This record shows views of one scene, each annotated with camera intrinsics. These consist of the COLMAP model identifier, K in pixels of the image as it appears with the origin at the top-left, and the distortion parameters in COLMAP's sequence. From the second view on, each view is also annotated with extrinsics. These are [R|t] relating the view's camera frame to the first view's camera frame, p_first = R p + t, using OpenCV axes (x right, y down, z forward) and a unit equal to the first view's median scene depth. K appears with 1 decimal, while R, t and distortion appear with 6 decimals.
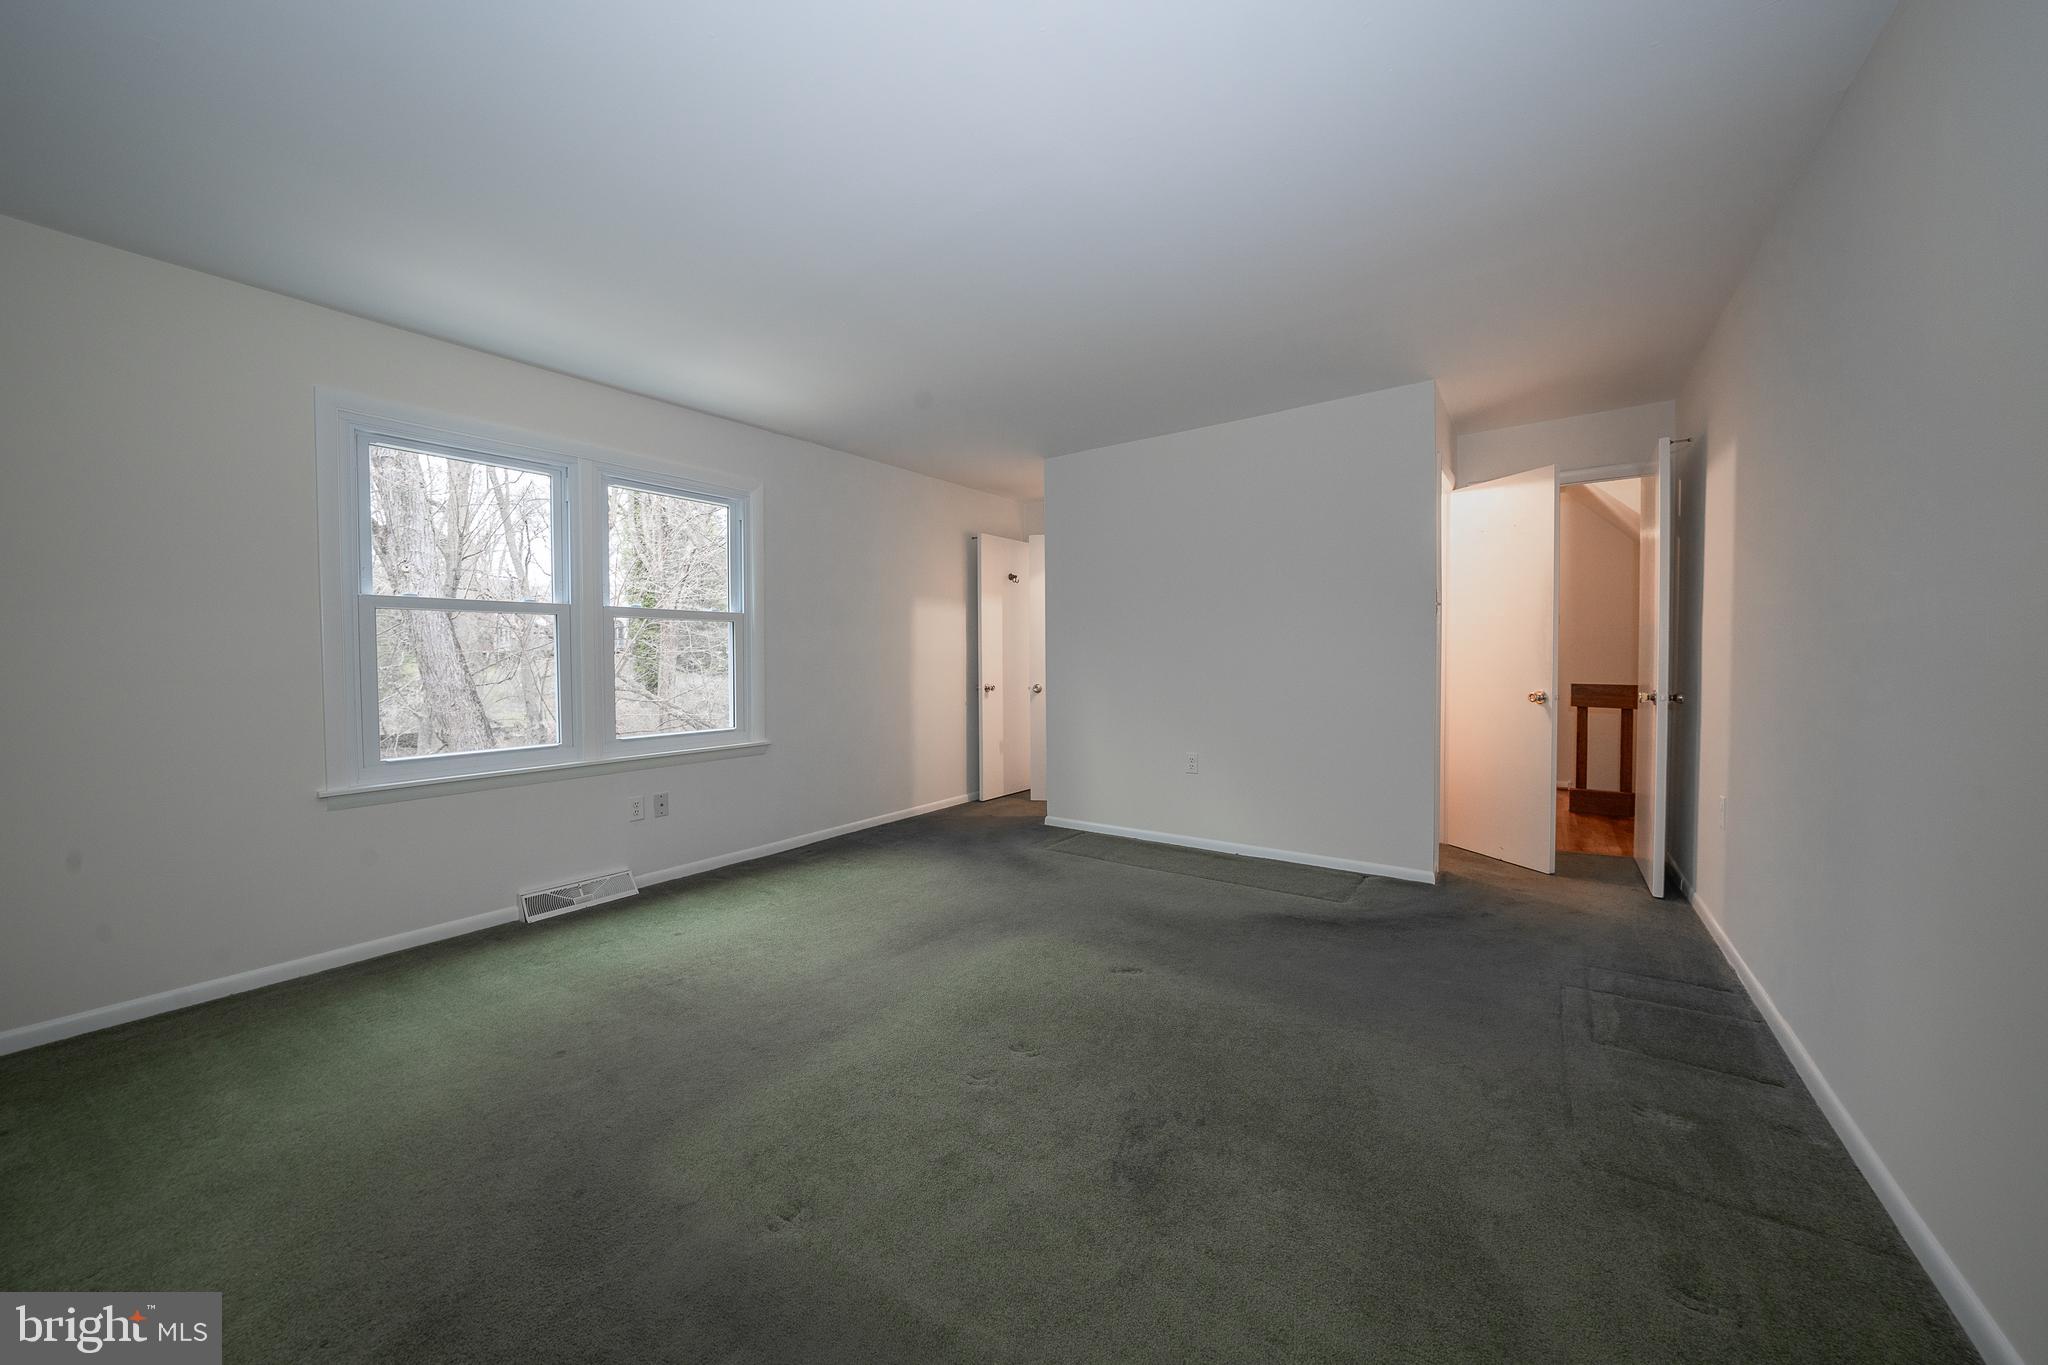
lens RADIAL K [[705.6, 0, 1026.7], [0, 705.6, 677.2], [0, 0, 1]] dist [-0.030317, 0.006429]
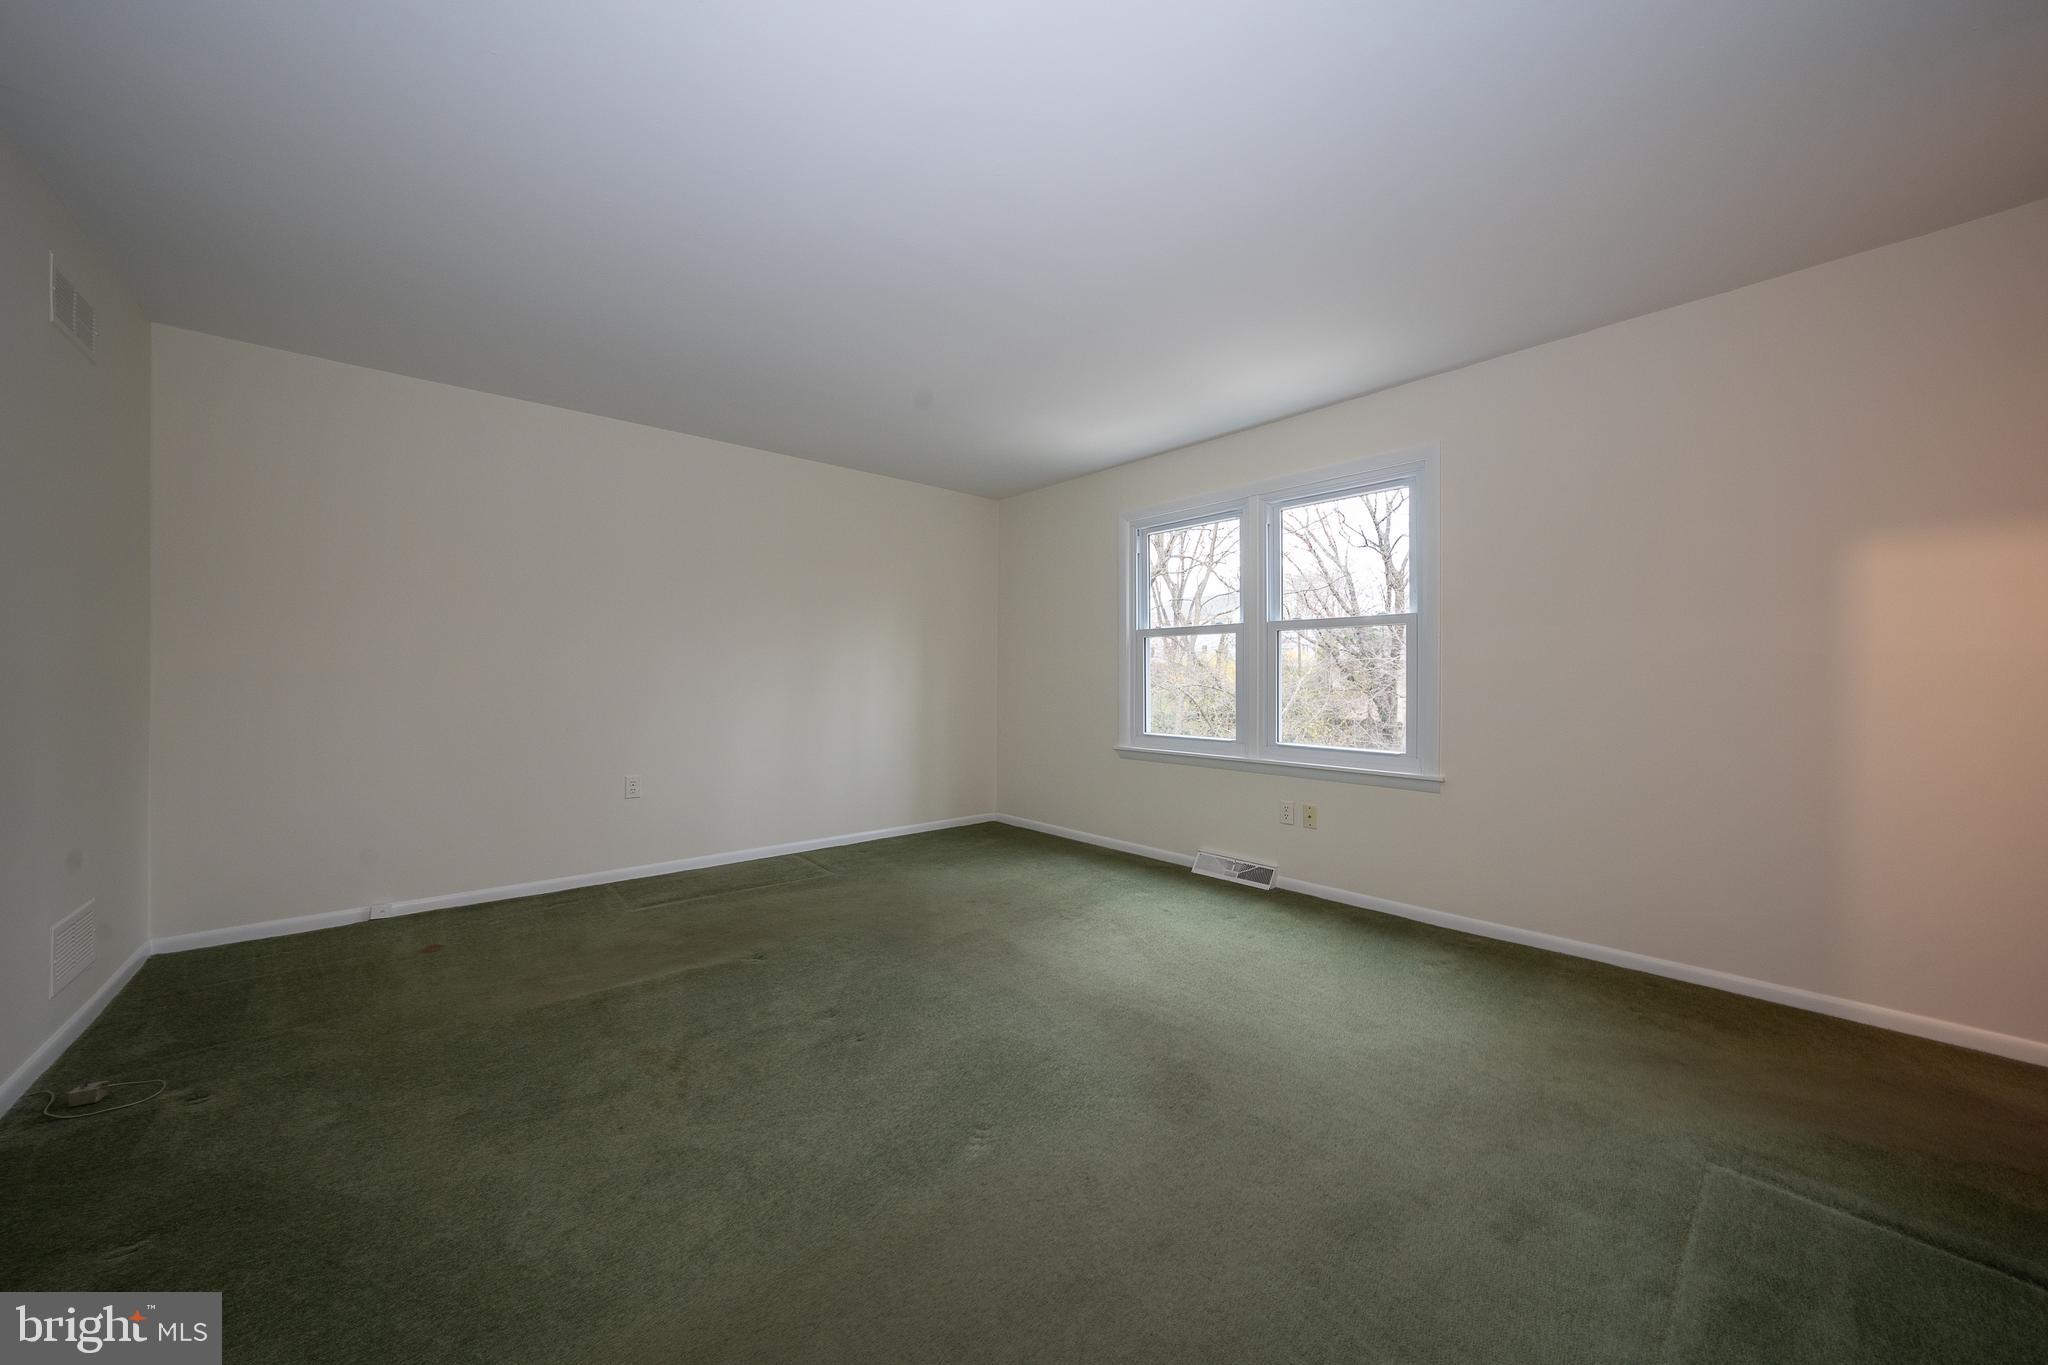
lens RADIAL K [[705.6, 0, 1026.7], [0, 705.6, 677.2], [0, 0, 1]] dist [-0.030317, 0.006429]
pose [[-0.223418, 0.011511, -0.974655, 0.588559], [-0.023098, 0.999587, 0.017101, -0.025493], [0.974449, 0.026333, -0.223060, 0.904484]]
